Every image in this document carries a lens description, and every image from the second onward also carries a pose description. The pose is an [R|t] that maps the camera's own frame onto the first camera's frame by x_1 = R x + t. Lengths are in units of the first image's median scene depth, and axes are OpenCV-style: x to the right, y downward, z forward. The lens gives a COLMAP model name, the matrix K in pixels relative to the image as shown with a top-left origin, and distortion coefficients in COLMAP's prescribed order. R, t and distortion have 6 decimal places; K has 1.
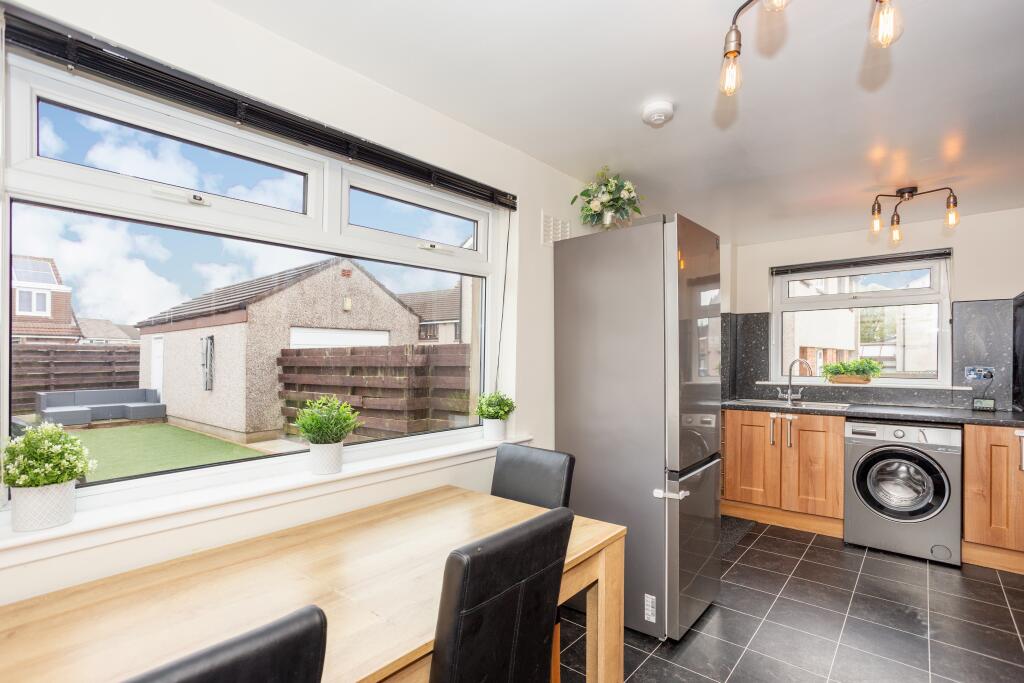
lens RADIAL K [[508.6, 0, 510.3], [0, 508.6, 361.2], [0, 0, 1]] dist [-0.060582, 0.036253]
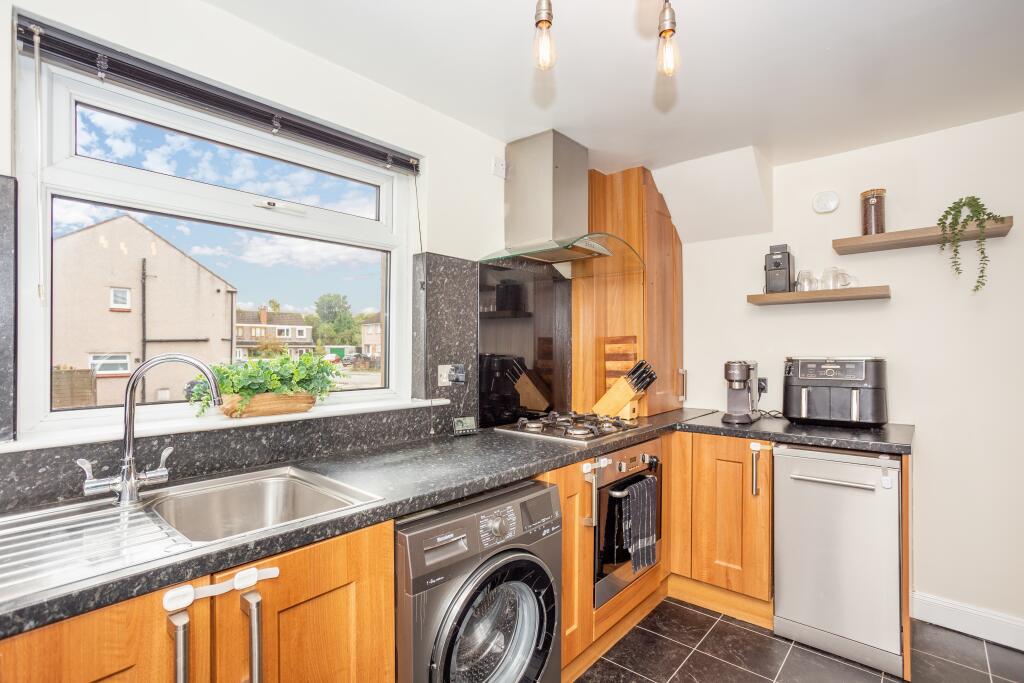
lens RADIAL K [[487.7, 0, 484.1], [0, 487.7, 348.9], [0, 0, 1]] dist [-0.053647, 0.030759]
pose [[0.028650, 0.005000, 0.999577, 0.167391], [0.009621, 0.999940, -0.005278, -0.002189], [-0.999543, 0.009768, 0.028600, 0.461661]]
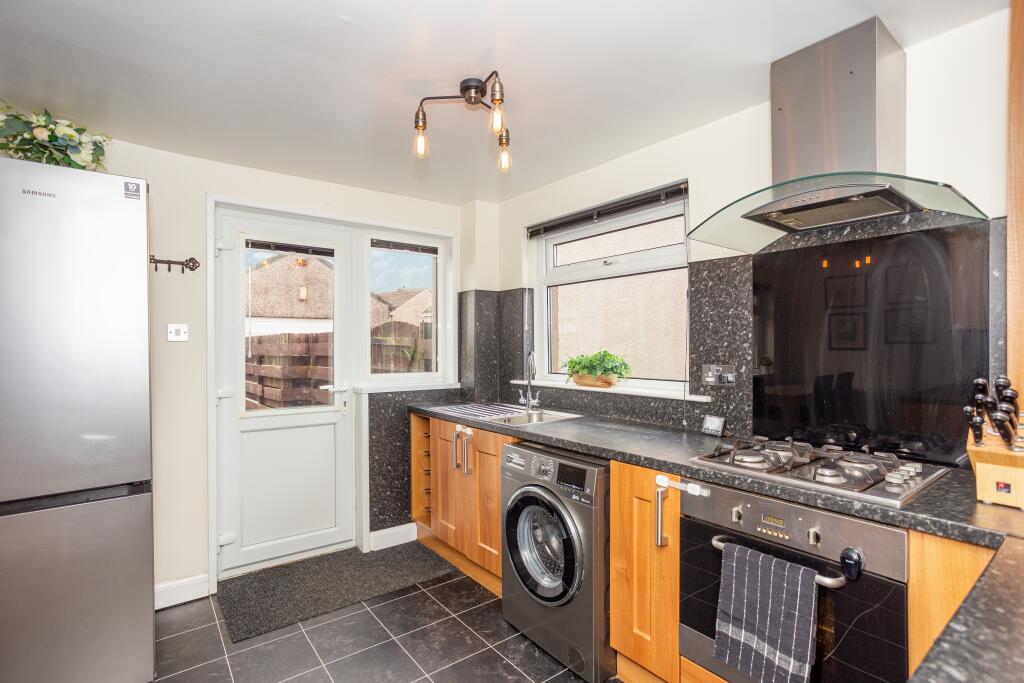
lens RADIAL K [[494.9, 0, 517.6], [0, 494.9, 344.2], [0, 0, 1]] dist [-0.061356, 0.030539]
pose [[0.982456, -0.000614, -0.186494, 0.399026], [-0.001006, 0.999963, -0.008593, -0.004527], [0.186492, 0.008629, 0.982419, 0.167387]]
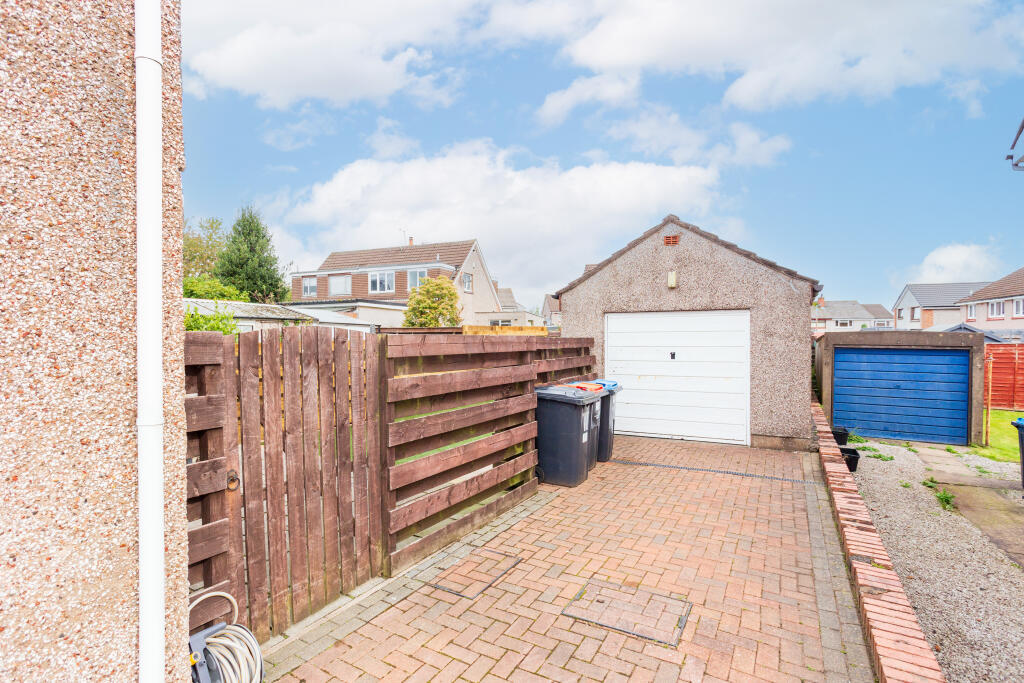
lens RADIAL K [[500.8, 0, 504.9], [0, 500.8, 342.8], [0, 0, 1]] dist [-0.055067, 0.033442]
pose [[0.177287, 0.011311, -0.984094, 0.559910], [-0.004846, 0.999932, 0.010620, -0.029596], [0.984147, 0.002886, 0.177330, 0.855757]]
